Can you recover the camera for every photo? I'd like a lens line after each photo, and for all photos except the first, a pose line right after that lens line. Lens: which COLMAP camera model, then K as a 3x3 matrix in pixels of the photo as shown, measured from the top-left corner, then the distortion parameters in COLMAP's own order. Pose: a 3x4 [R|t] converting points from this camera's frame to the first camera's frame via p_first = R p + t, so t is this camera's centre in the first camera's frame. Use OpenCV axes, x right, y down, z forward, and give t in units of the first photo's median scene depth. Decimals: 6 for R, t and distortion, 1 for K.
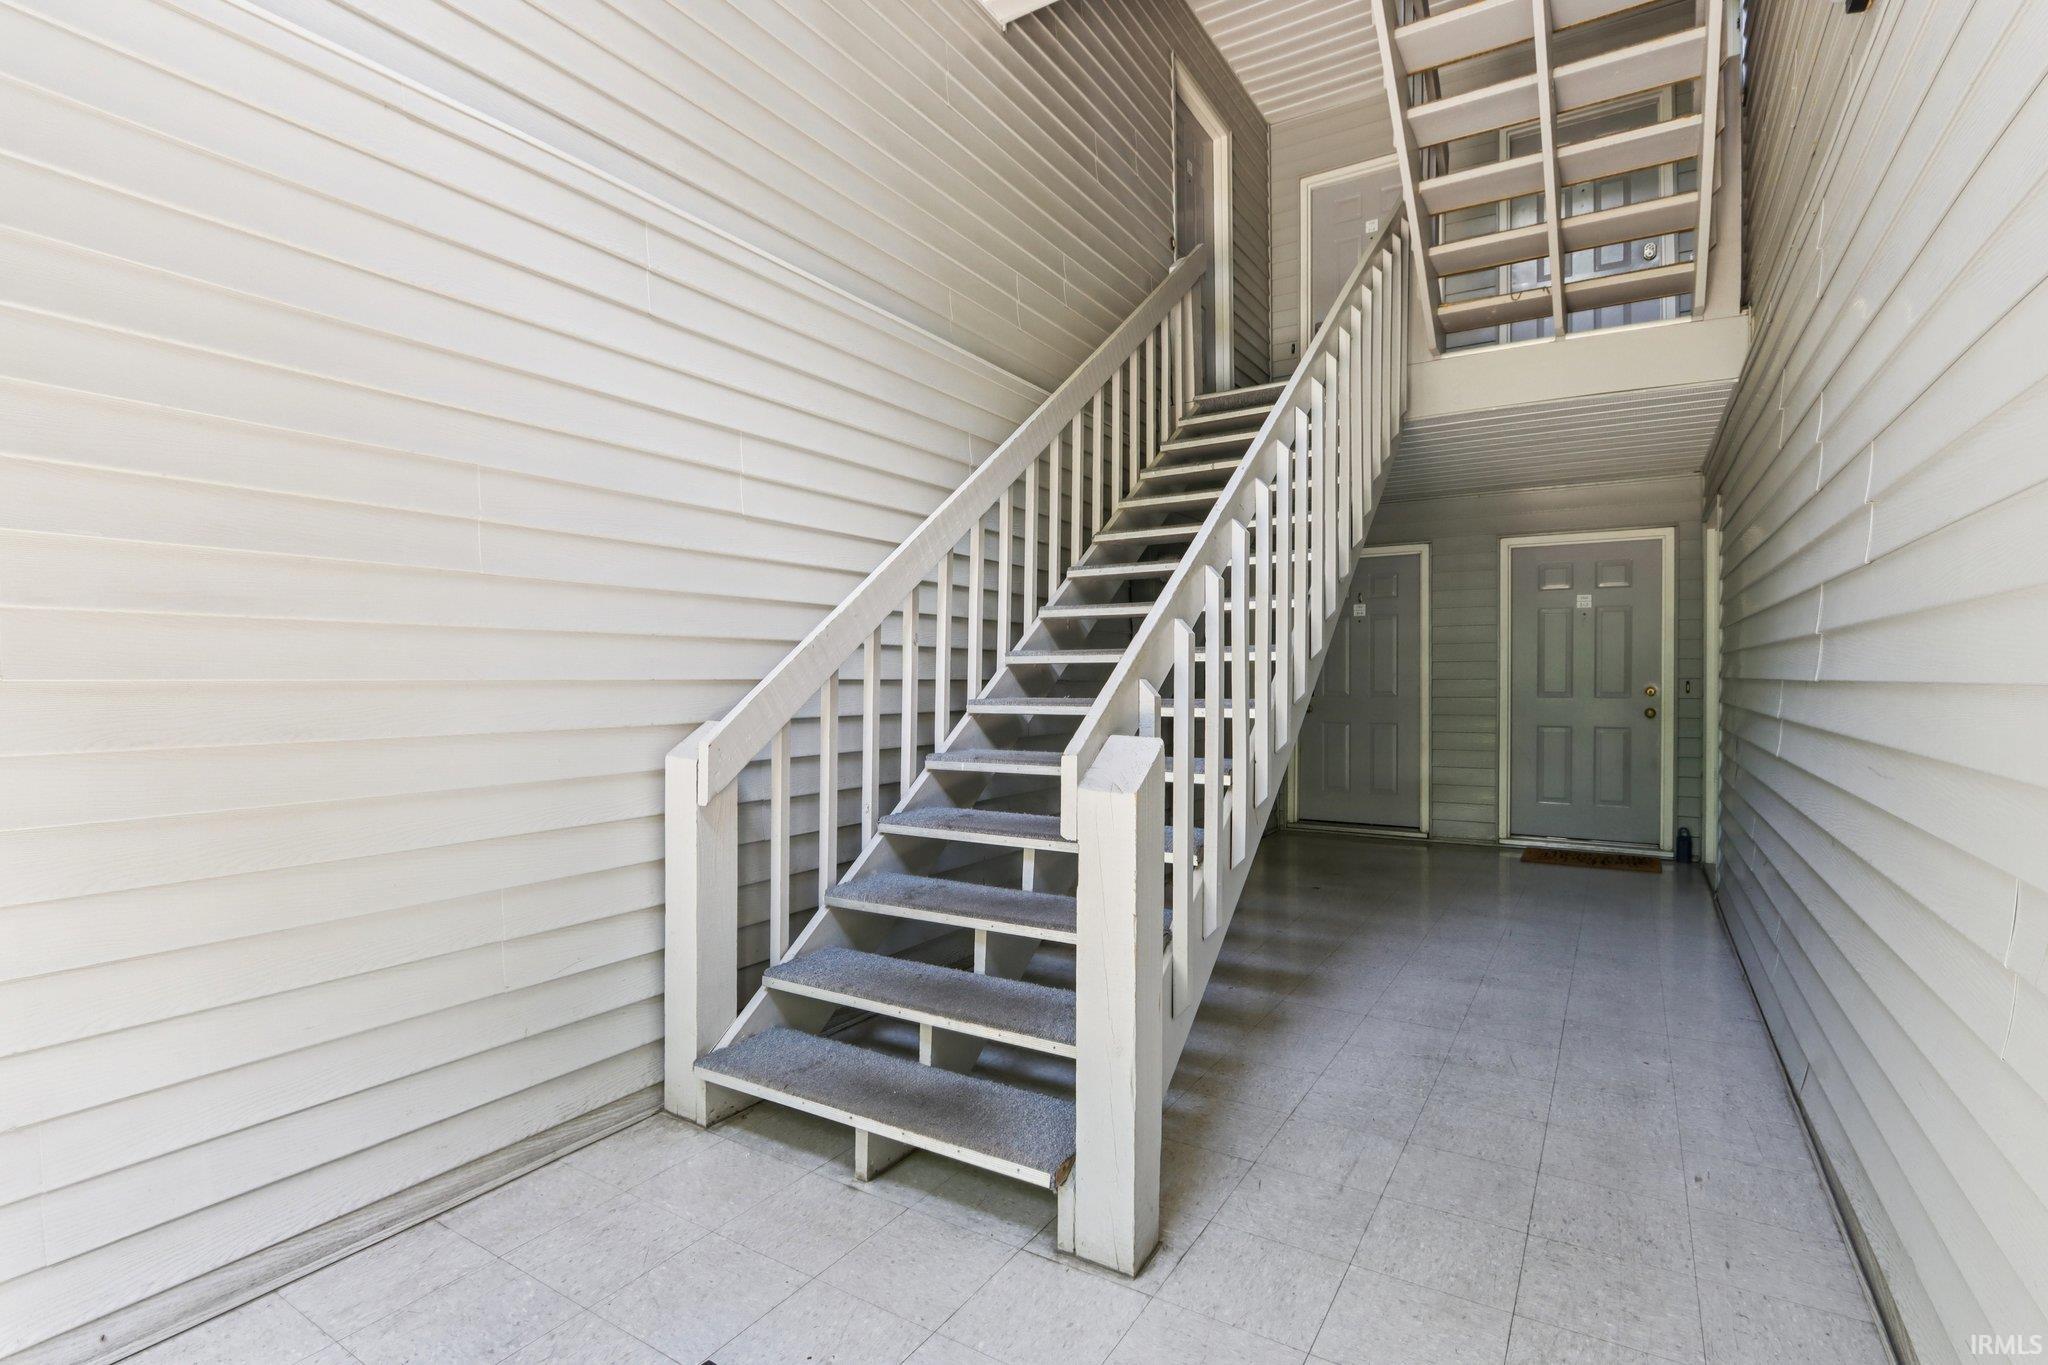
lens RADIAL K [[965.4, 0, 1022.4], [0, 965.4, 687.3], [0, 0, 1]] dist [-0.018977, 0.002072]
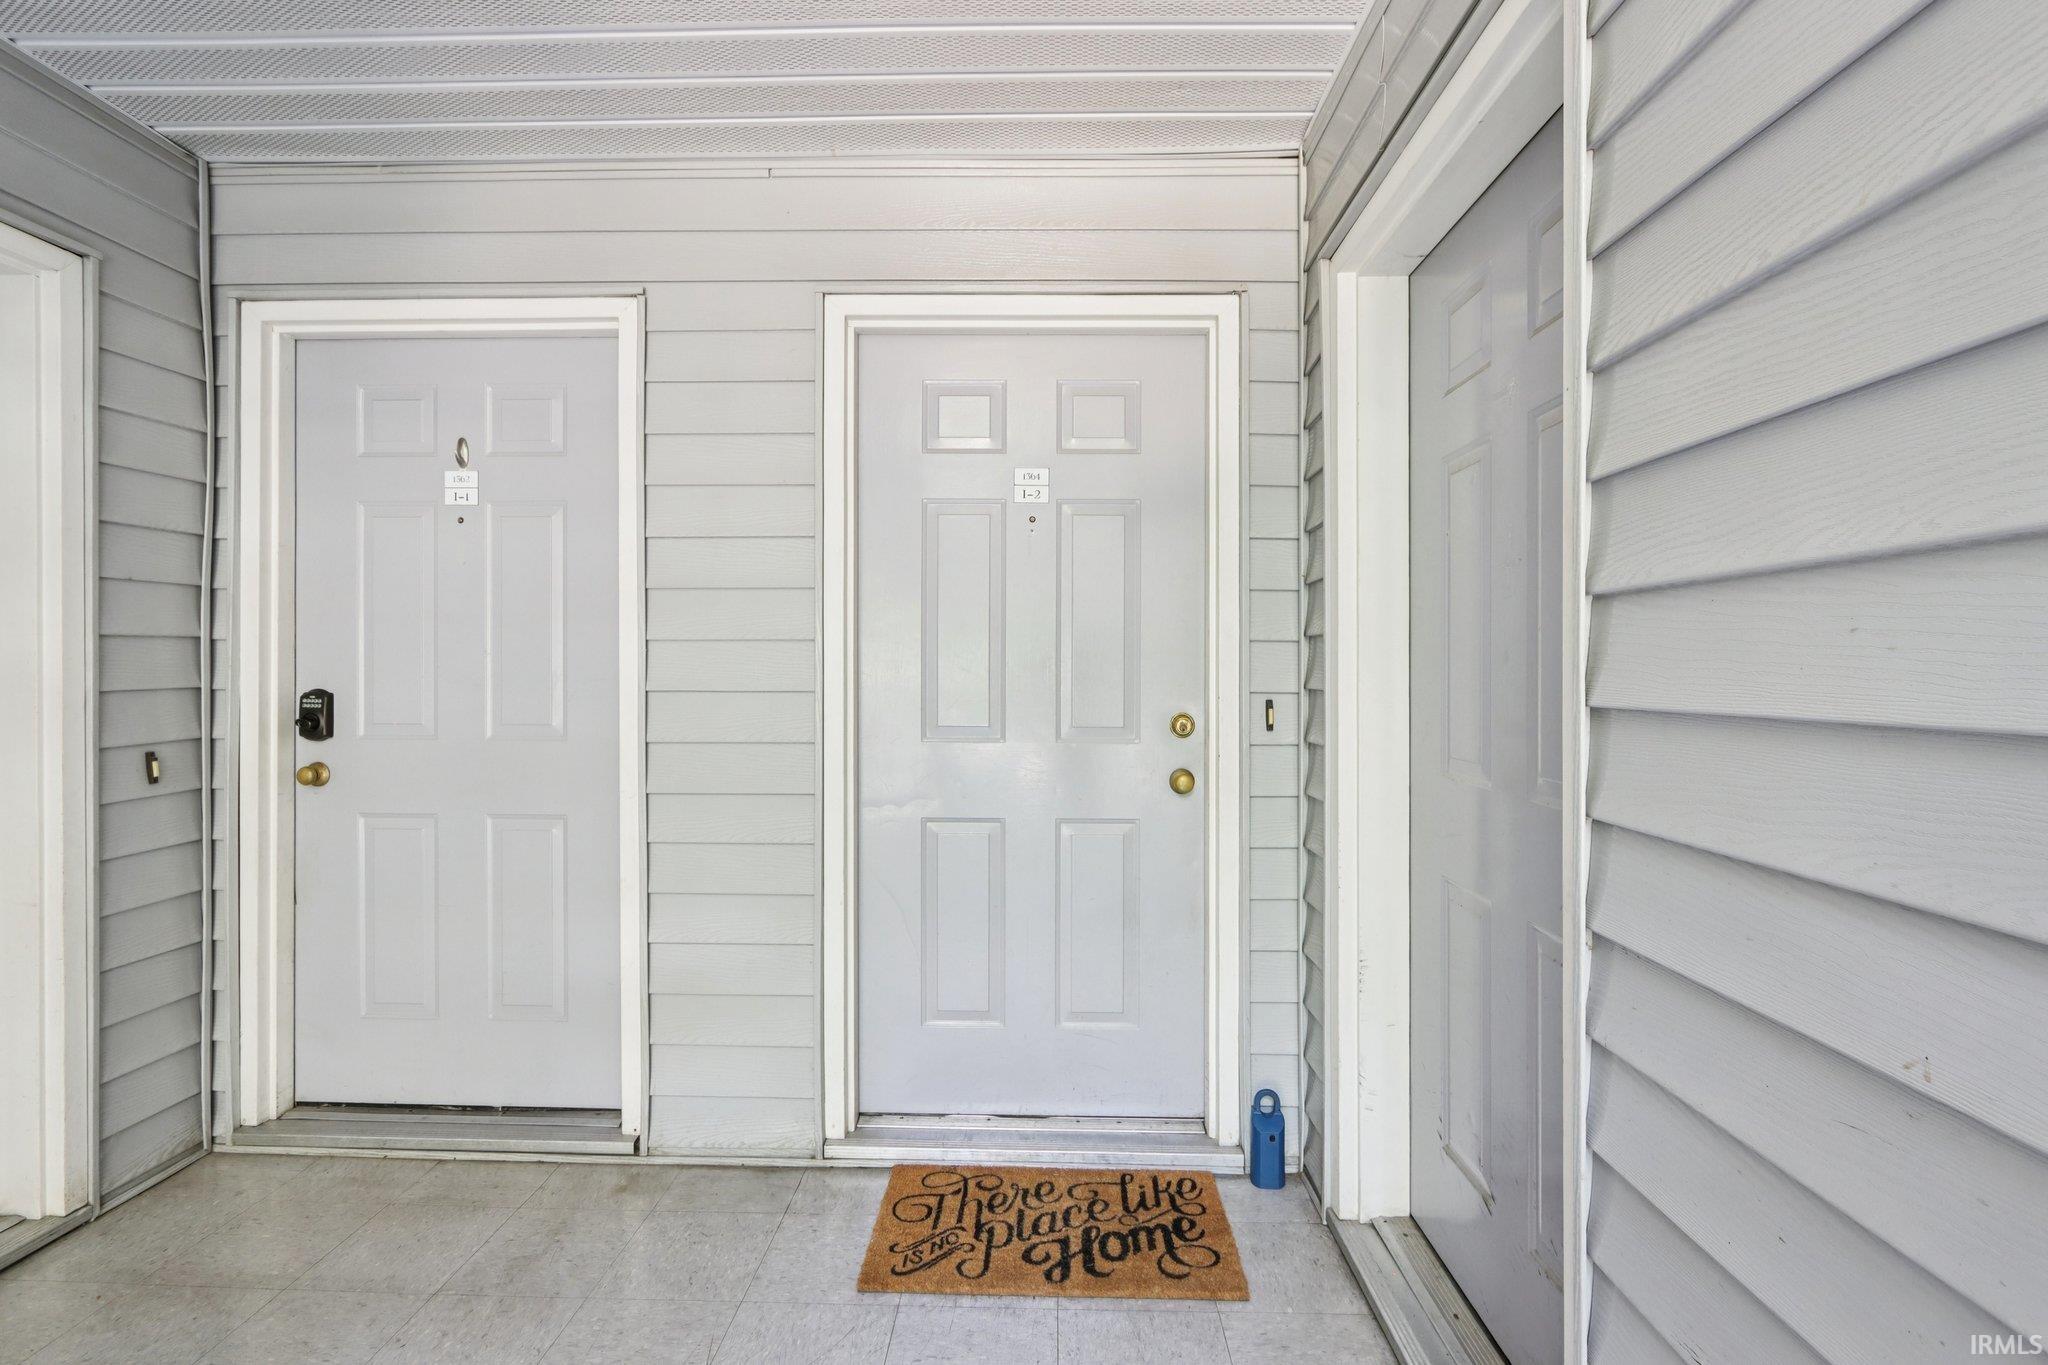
lens RADIAL K [[965.4, 0, 1024.9], [0, 965.4, 680.1], [0, 0, 1]] dist [-0.018977, 0.002072]
pose [[0.859171, 0.000083, 0.511688, 0.394035], [0.002685, 0.999985, -0.004671, -0.011860], [-0.511681, 0.005387, 0.859159, 0.683366]]
